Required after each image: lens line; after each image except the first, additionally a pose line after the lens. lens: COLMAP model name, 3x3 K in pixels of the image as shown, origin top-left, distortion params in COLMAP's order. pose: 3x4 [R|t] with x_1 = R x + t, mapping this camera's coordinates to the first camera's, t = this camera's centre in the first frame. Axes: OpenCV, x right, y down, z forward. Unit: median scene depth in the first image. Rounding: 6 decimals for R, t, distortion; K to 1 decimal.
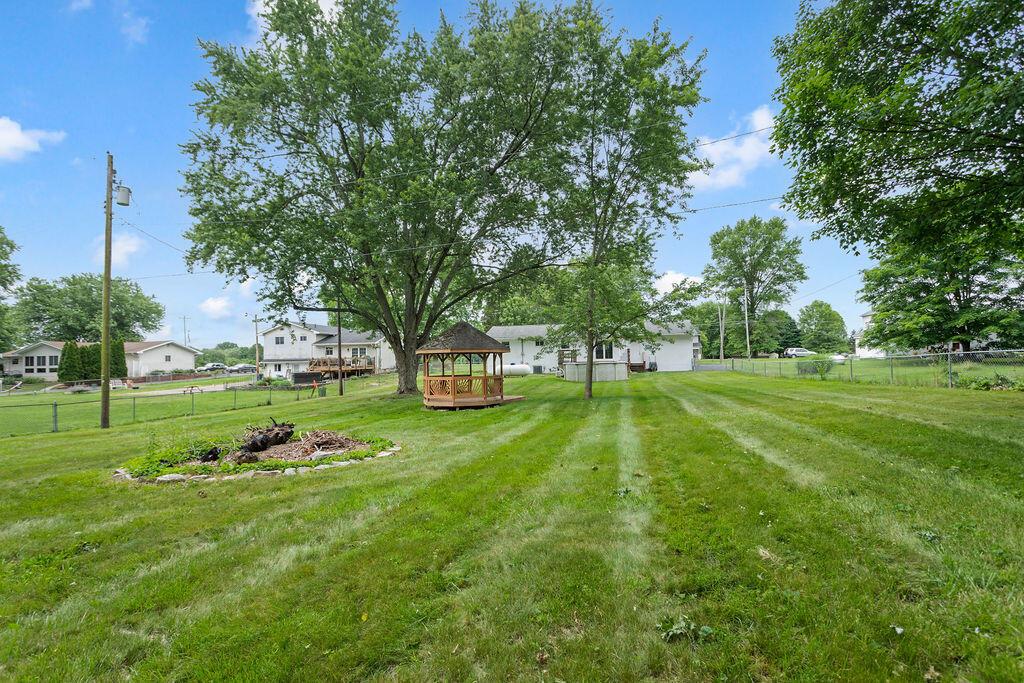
lens RADIAL K [[488.4, 0, 512.0], [0, 488.4, 341.5], [0, 0, 1]] dist [0.011460, 0.000462]
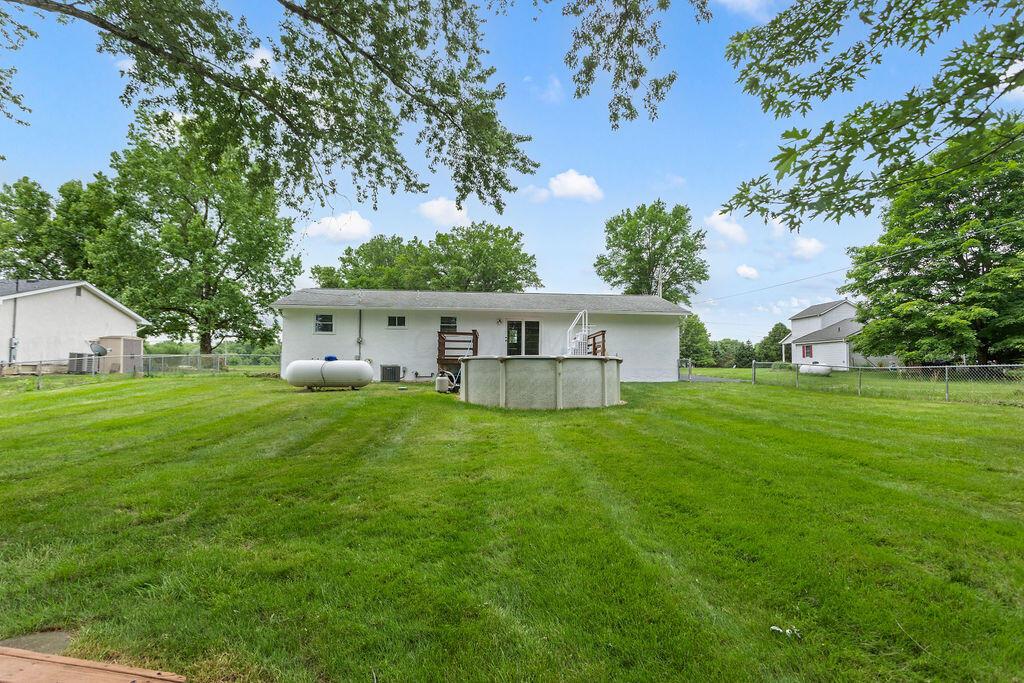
lens RADIAL K [[488.4, 0, 512.0], [0, 488.4, 341.5], [0, 0, 1]] dist [0.011460, 0.000462]
pose [[0.954963, 0.042313, 0.293691, 0.017539], [-0.037857, 0.999066, -0.020843, 0.022172], [-0.294298, 0.008786, 0.955673, 0.359425]]
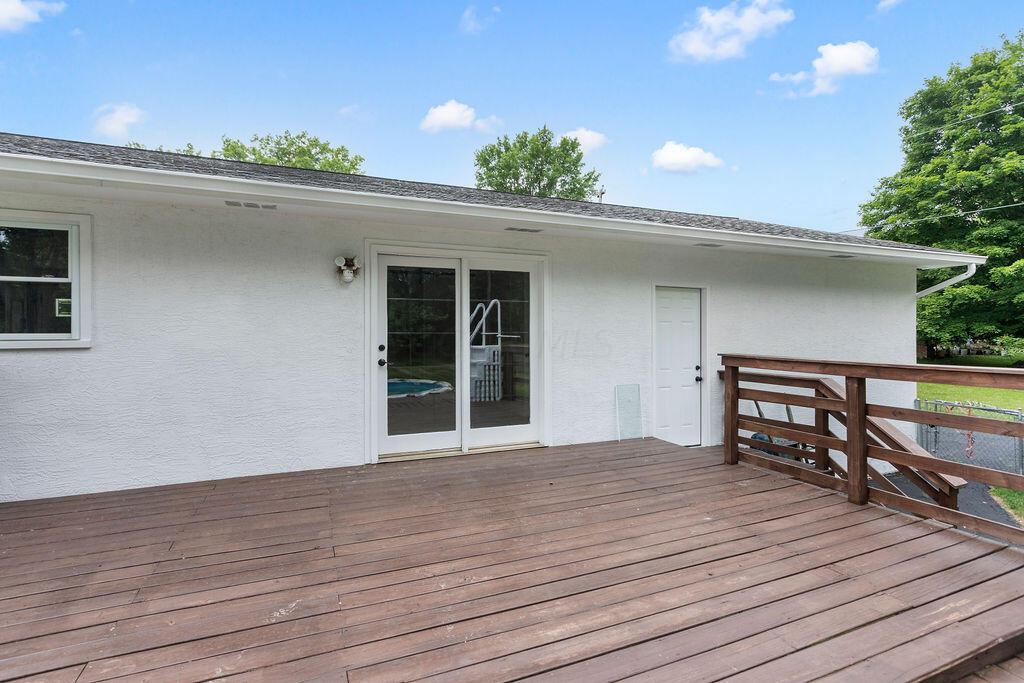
lens RADIAL K [[488.4, 0, 512.0], [0, 488.4, 341.5], [0, 0, 1]] dist [0.011460, 0.000462]
pose [[0.809035, 0.001837, 0.587758, 0.093920], [-0.035008, 0.998370, 0.045067, 0.007127], [-0.586717, -0.057037, 0.807781, 0.643958]]
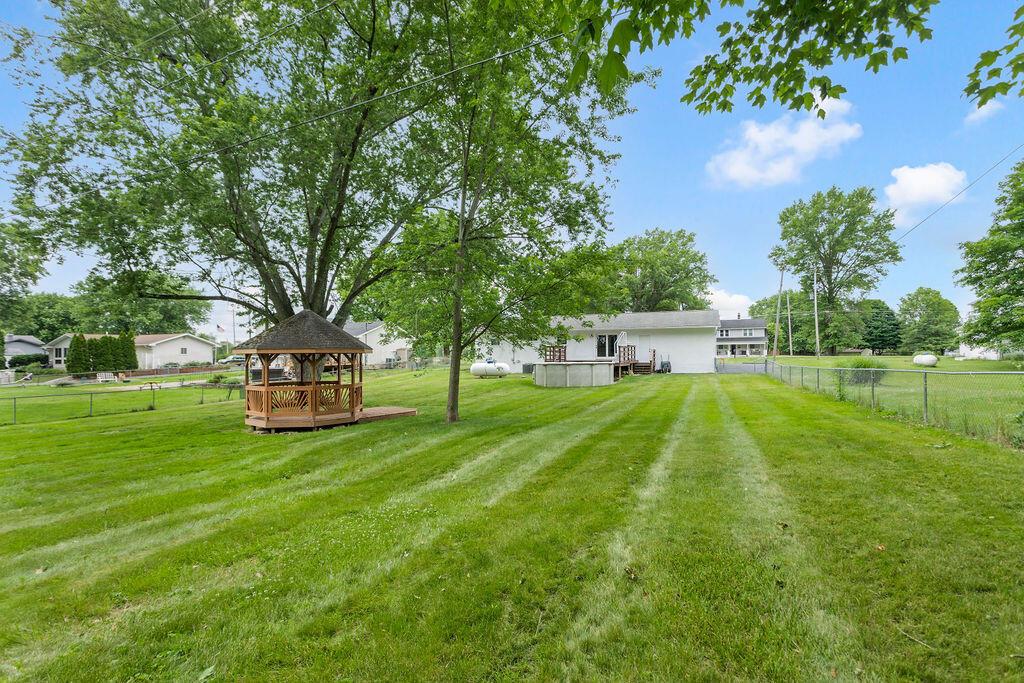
lens RADIAL K [[488.4, 0, 512.0], [0, 488.4, 341.5], [0, 0, 1]] dist [0.011460, 0.000462]
pose [[0.988156, 0.005247, -0.153366, 0.111304], [-0.002920, 0.999877, 0.015398, -0.002212], [0.153428, -0.014767, 0.988049, 0.108826]]
